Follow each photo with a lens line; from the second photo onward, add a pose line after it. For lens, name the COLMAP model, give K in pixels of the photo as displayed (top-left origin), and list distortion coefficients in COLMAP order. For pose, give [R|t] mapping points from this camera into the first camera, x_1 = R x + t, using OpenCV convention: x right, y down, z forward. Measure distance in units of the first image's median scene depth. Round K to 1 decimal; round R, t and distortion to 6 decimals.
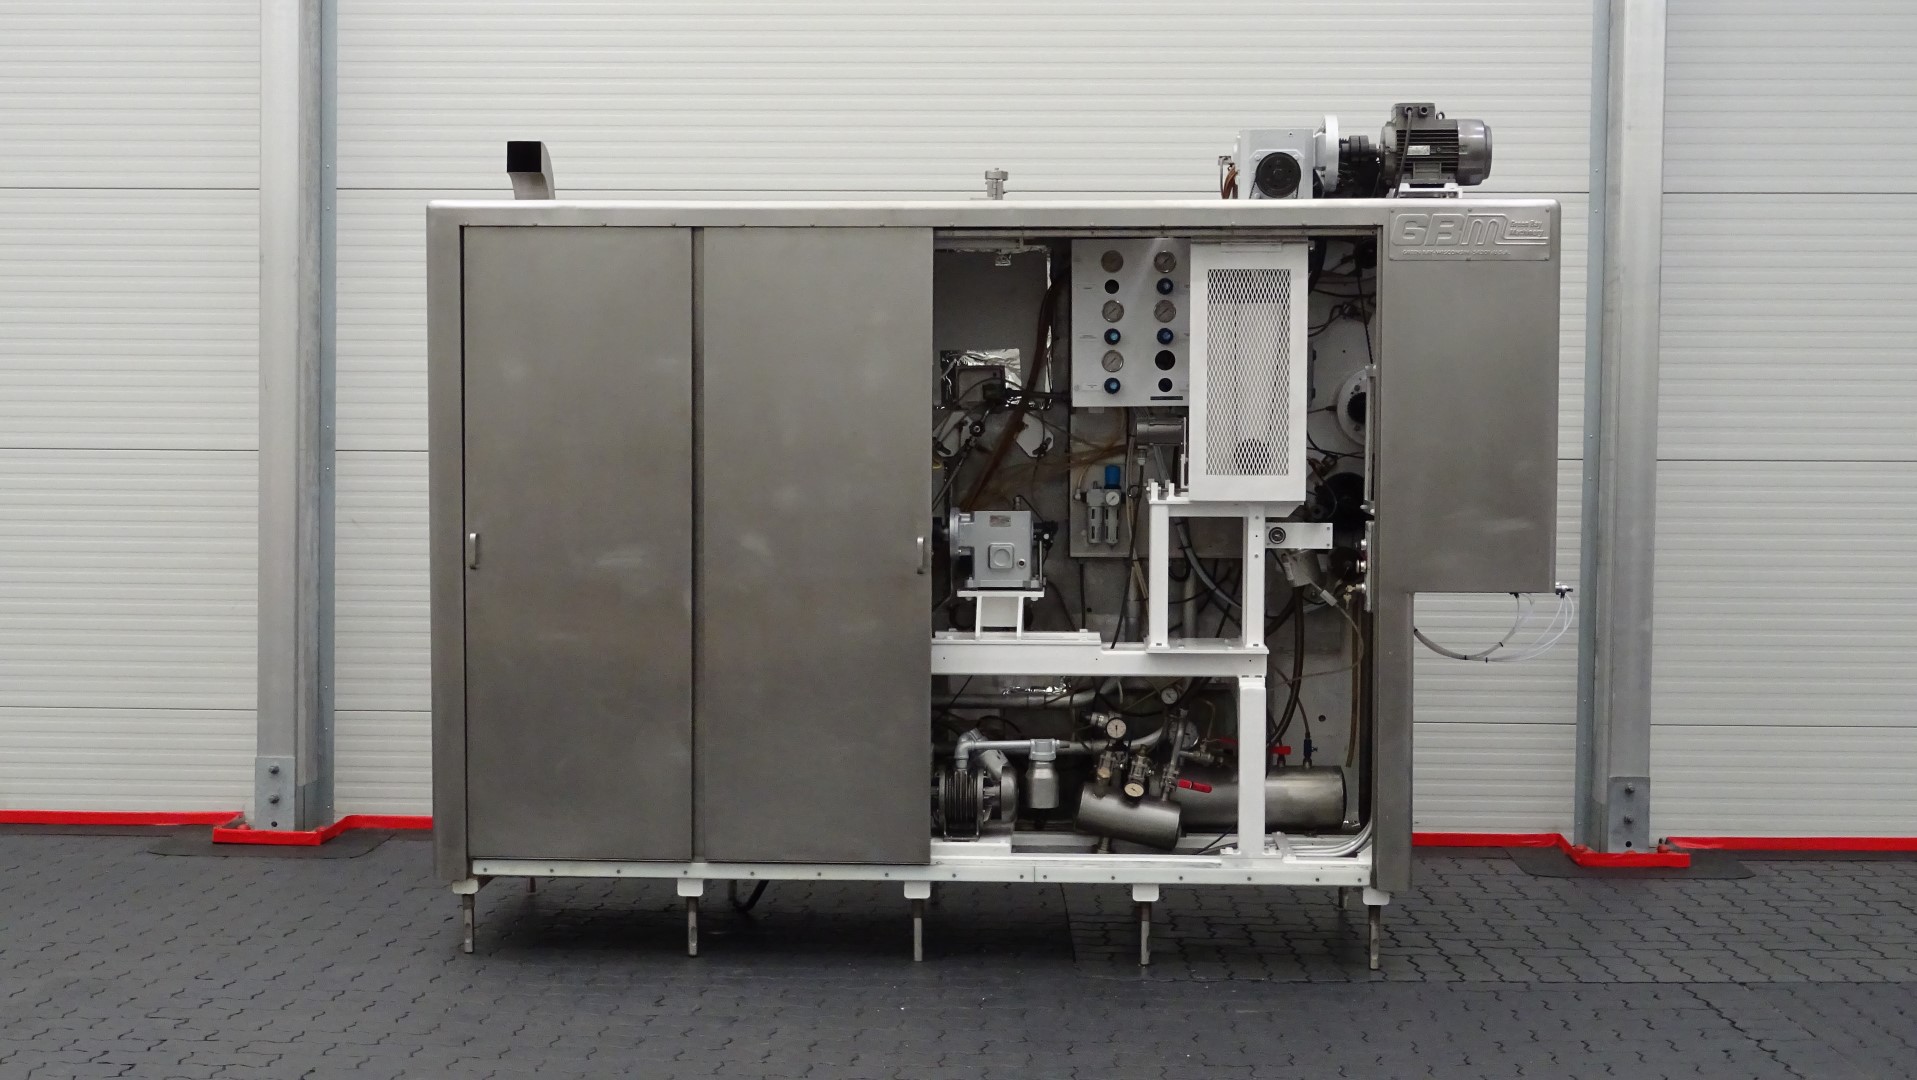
lens RADIAL K [[2292.7, 0, 961.7], [0, 2292.7, 543.1], [0, 0, 1]] dist [-0.014268, 0.000000]
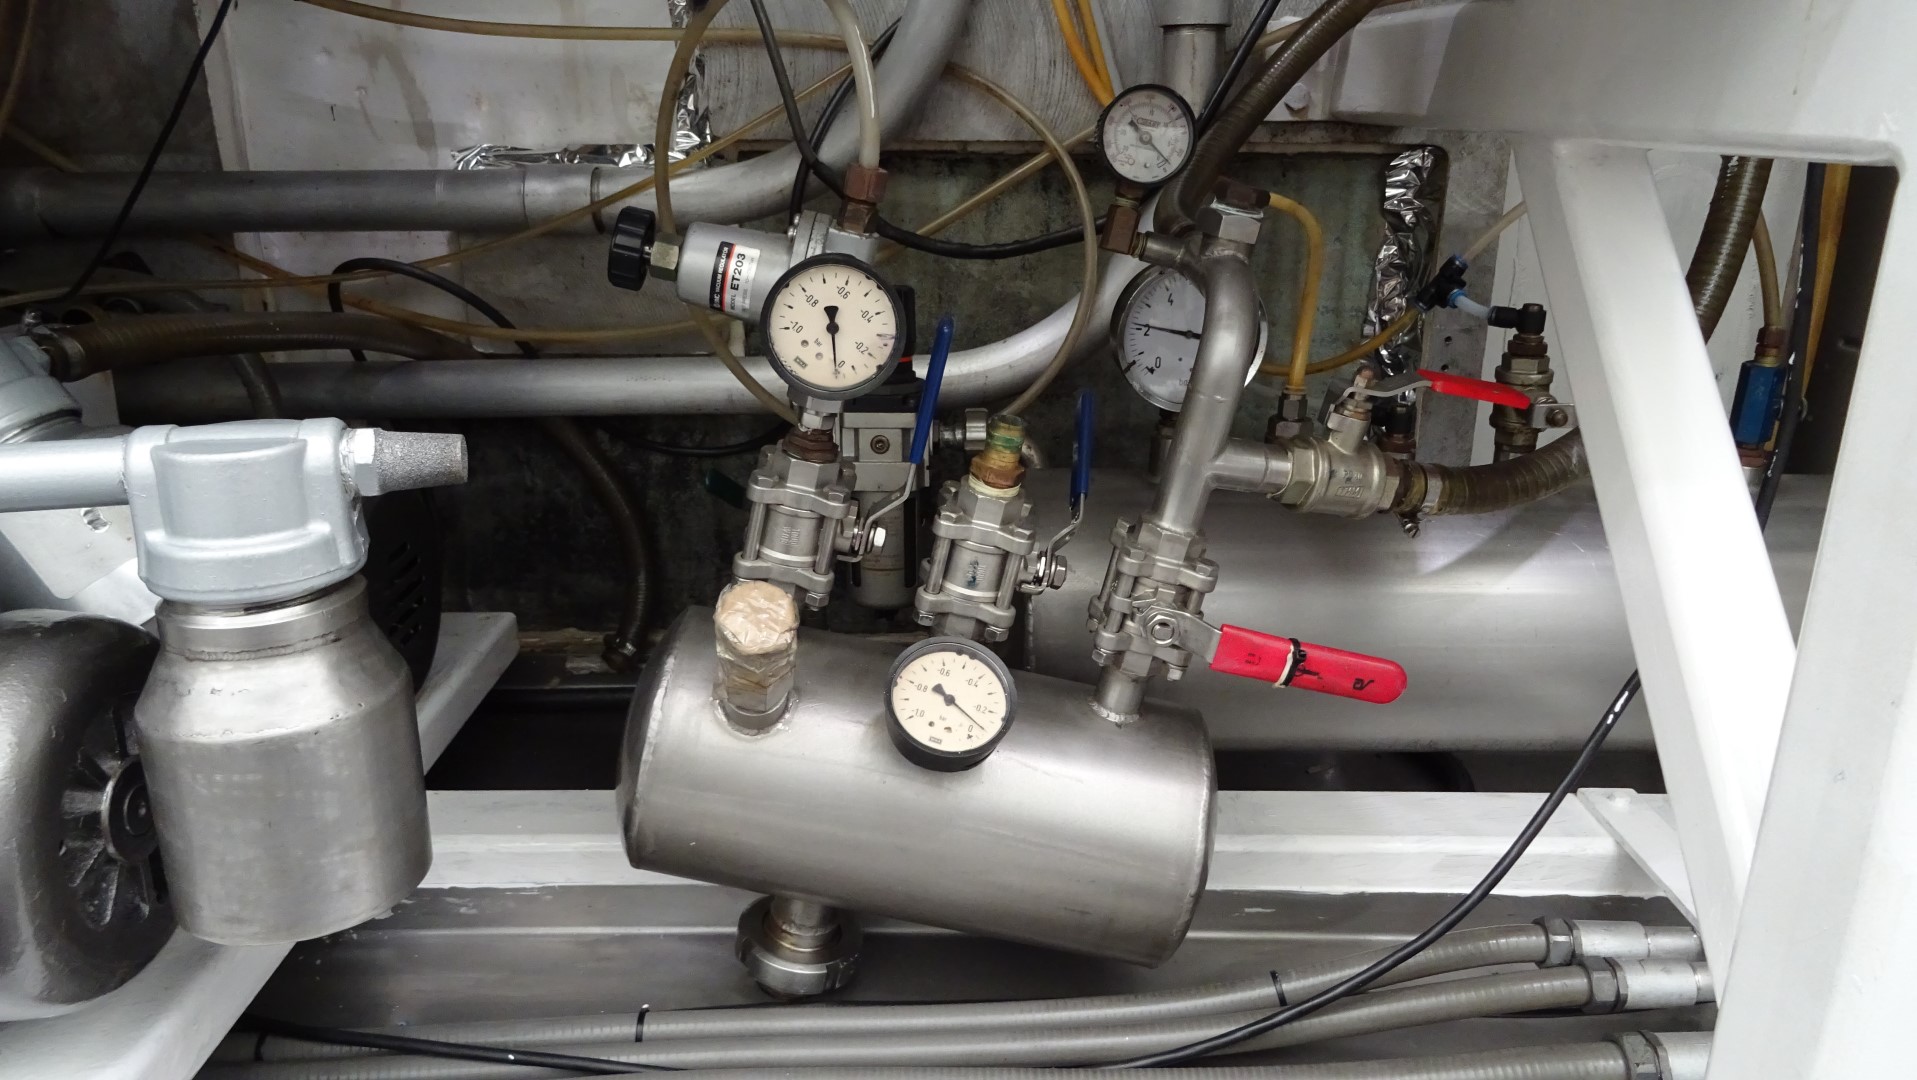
lens RADIAL K [[1379.5, 0, 965.5], [0, 1379.5, 541.1], [0, 0, 1]] dist [-0.008185, 0.002384]
pose [[0.997665, -0.016294, 0.066319, 0.069275], [-0.001764, 0.964646, 0.263542, 0.069686], [-0.068269, -0.263044, 0.962365, 0.899362]]
